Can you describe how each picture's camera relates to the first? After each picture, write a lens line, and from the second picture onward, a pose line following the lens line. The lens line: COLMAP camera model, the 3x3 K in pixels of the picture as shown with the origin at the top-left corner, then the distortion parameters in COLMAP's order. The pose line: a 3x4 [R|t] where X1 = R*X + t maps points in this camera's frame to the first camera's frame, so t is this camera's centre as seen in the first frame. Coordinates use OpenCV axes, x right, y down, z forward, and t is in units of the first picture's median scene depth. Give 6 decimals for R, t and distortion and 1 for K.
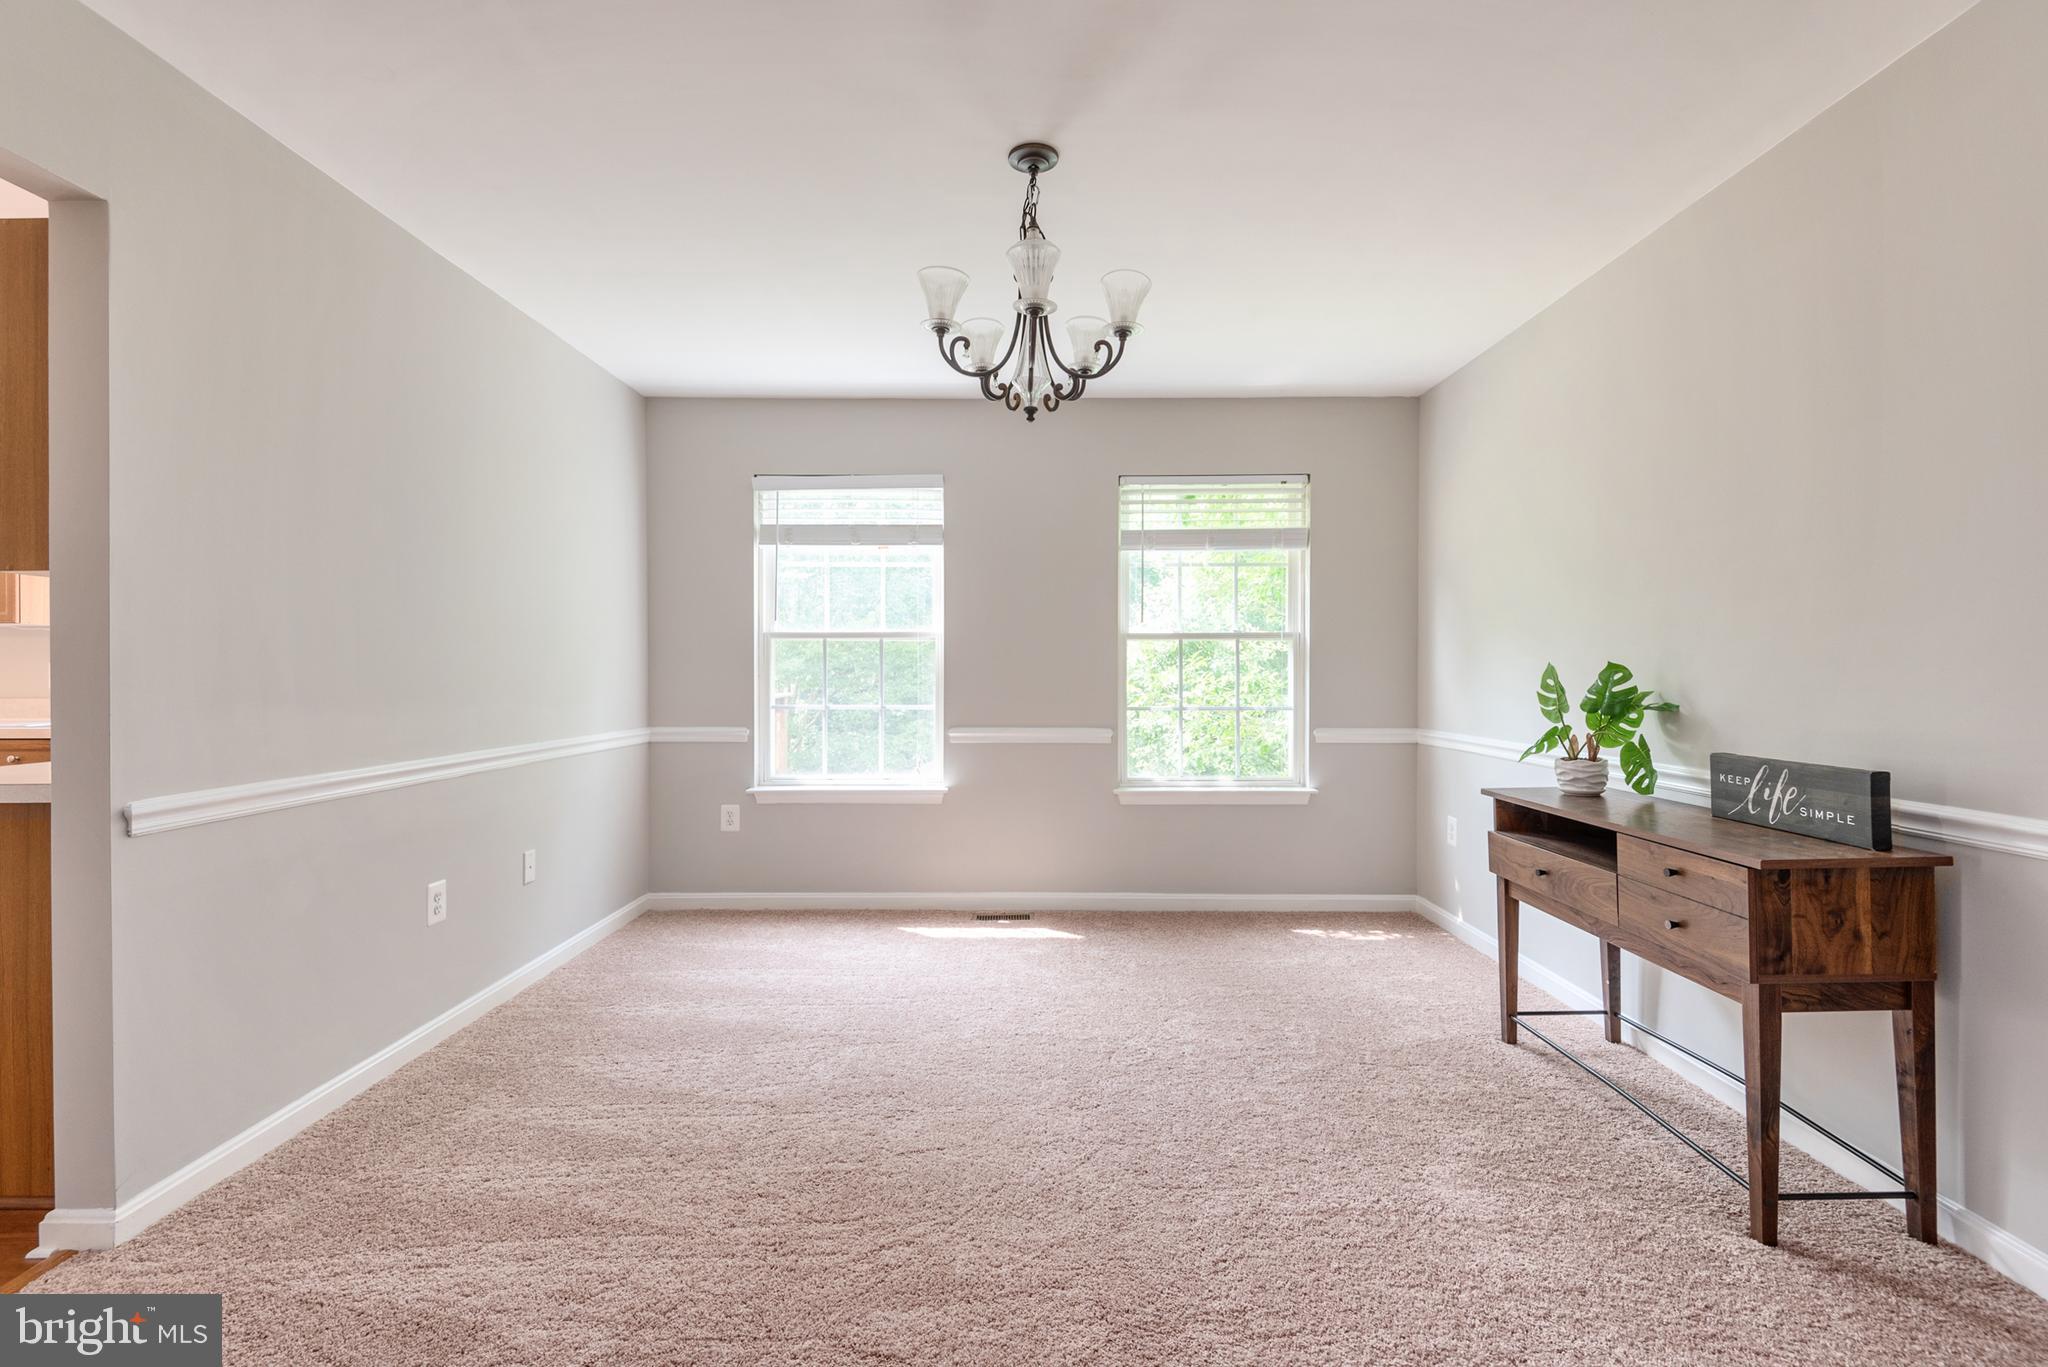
lens RADIAL K [[925.2, 0, 1019.7], [0, 925.2, 689.2], [0, 0, 1]] dist [0.030498, -0.019397]
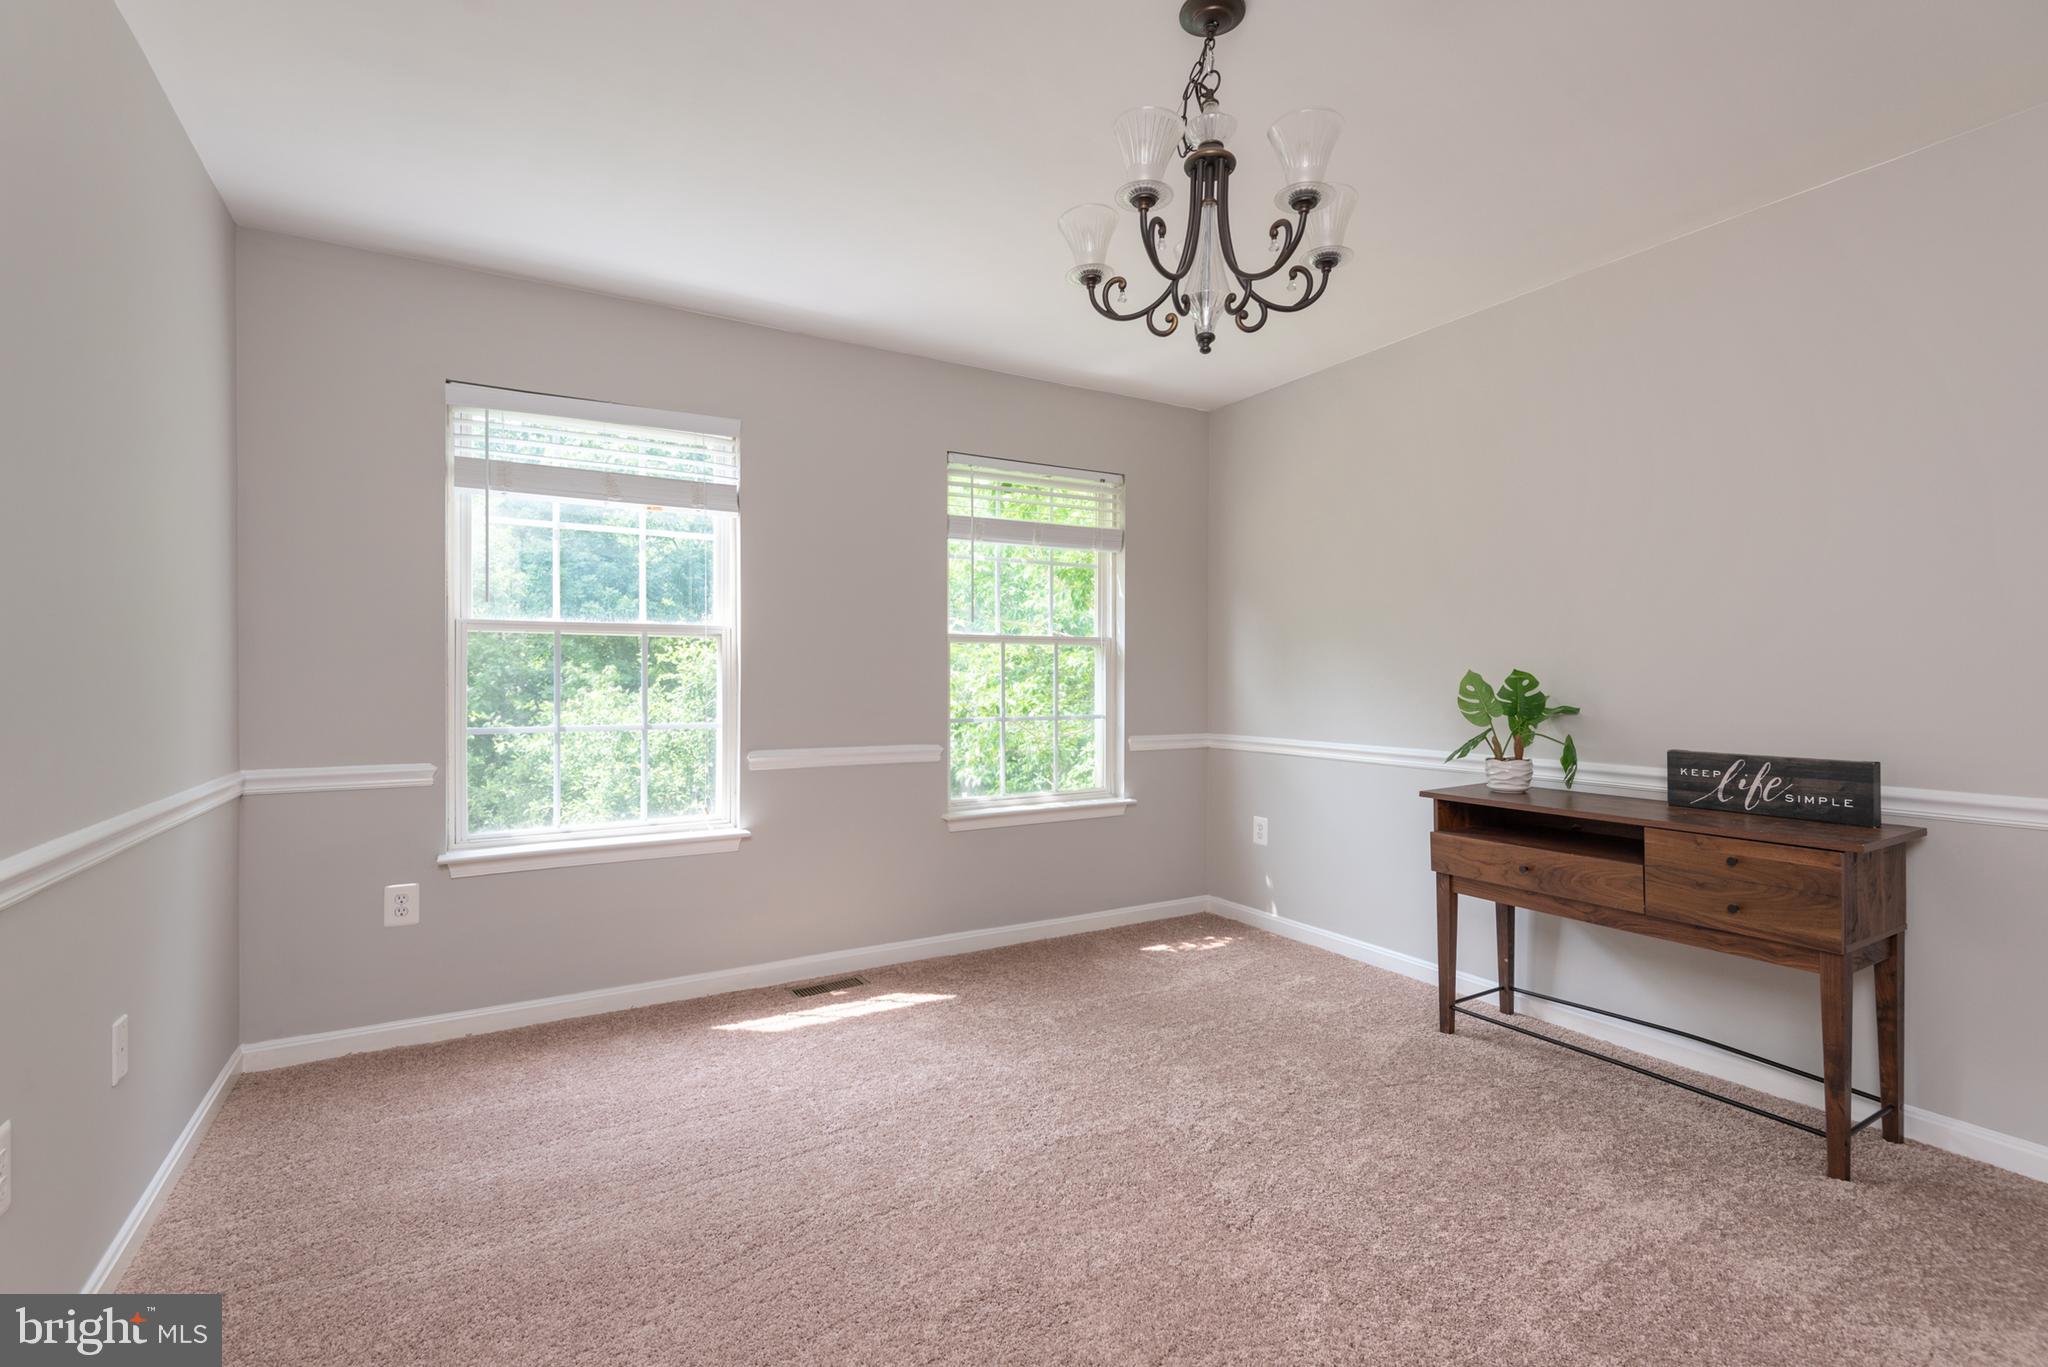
lens RADIAL K [[925.2, 0, 1019.7], [0, 925.2, 689.2], [0, 0, 1]] dist [0.030498, -0.019397]
pose [[0.861895, -0.006571, 0.507045, -0.368854], [0.009687, 0.999947, -0.003507, -0.006801], [-0.506995, 0.007934, 0.861912, 0.299156]]
